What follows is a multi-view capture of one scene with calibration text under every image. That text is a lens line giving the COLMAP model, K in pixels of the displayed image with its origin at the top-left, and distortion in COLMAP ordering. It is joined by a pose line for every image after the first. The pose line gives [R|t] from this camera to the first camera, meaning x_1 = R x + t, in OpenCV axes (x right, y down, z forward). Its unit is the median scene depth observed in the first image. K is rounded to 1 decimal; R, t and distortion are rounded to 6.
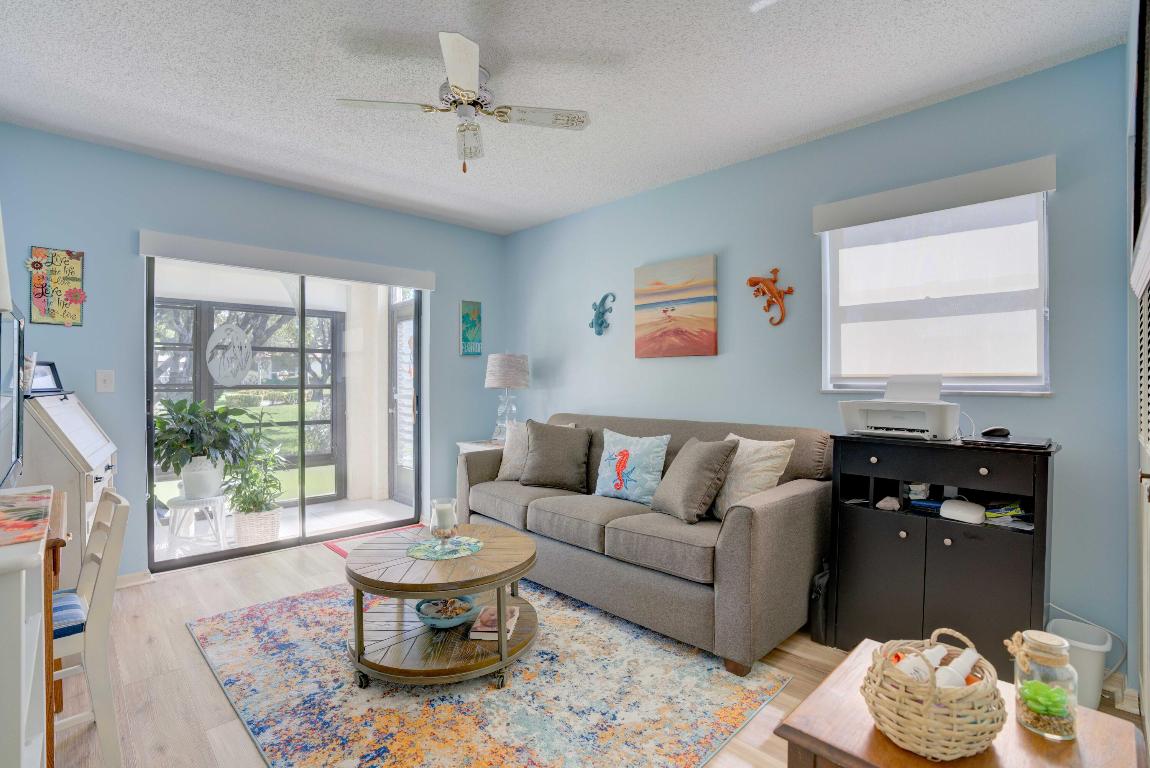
lens RADIAL K [[531.9, 0, 569.2], [0, 531.9, 383.1], [0, 0, 1]] dist [-0.087679, 0.024906]
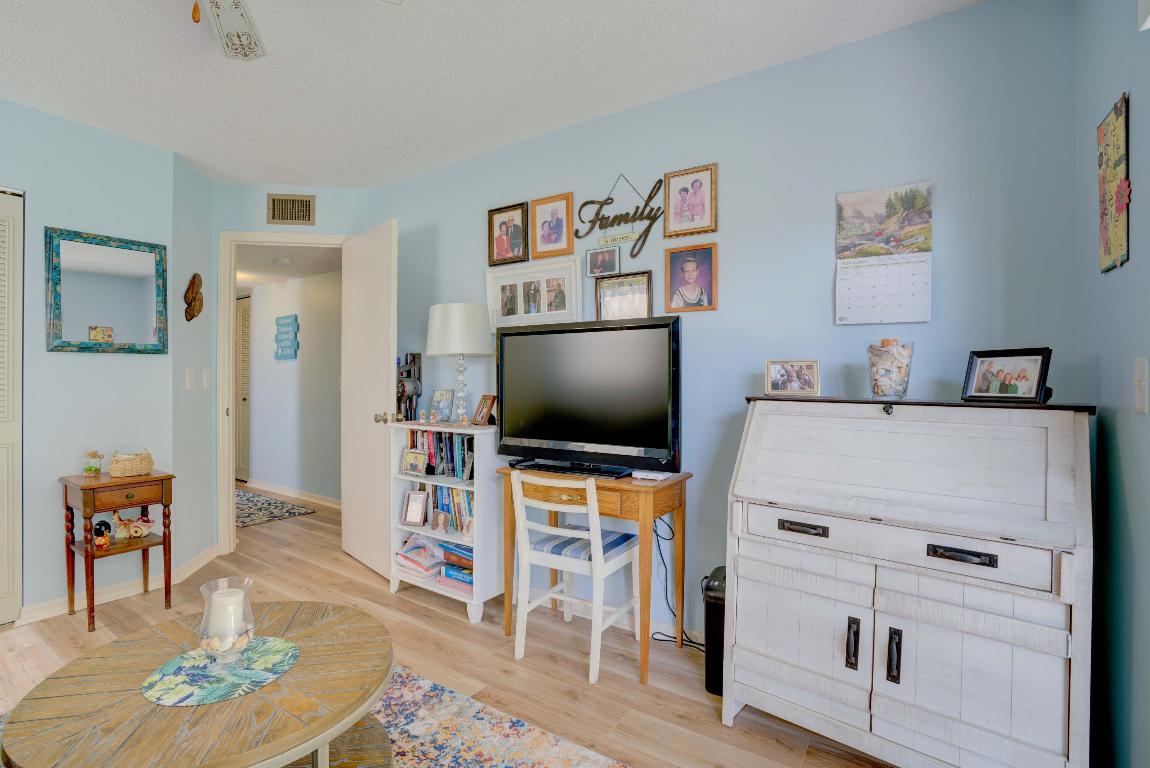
lens RADIAL K [[531.9, 0, 569.2], [0, 531.9, 383.1], [0, 0, 1]] dist [-0.087679, 0.024906]
pose [[-0.977430, -0.004753, -0.211205, -0.444279], [-0.005724, 0.999976, 0.003985, -0.004138], [0.211181, 0.005104, -0.977434, 1.476845]]
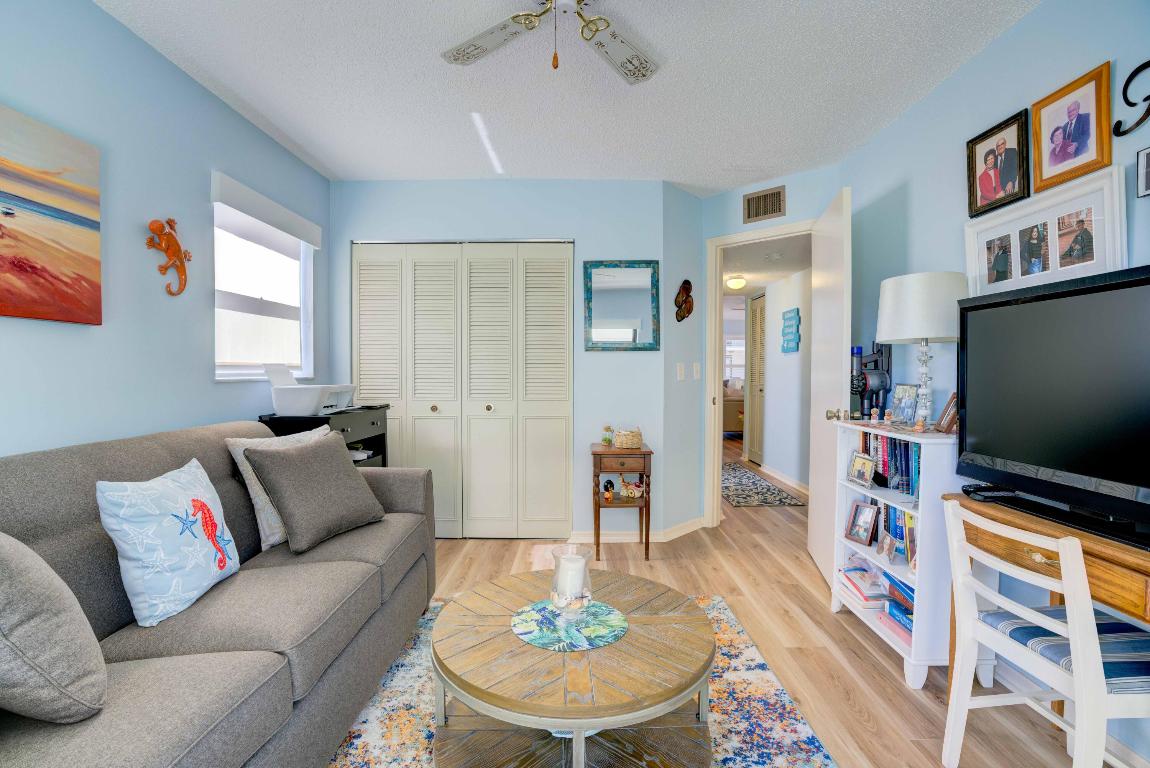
lens RADIAL K [[519.0, 0, 575.0], [0, 519.0, 384.0], [0, 0, 1]] dist [-0.079576, 0.023193]
pose [[-0.715487, -0.021246, 0.698302, -0.625642], [-0.004336, 0.999653, 0.025973, -0.004390], [-0.698612, 0.015556, -0.715332, 1.323632]]
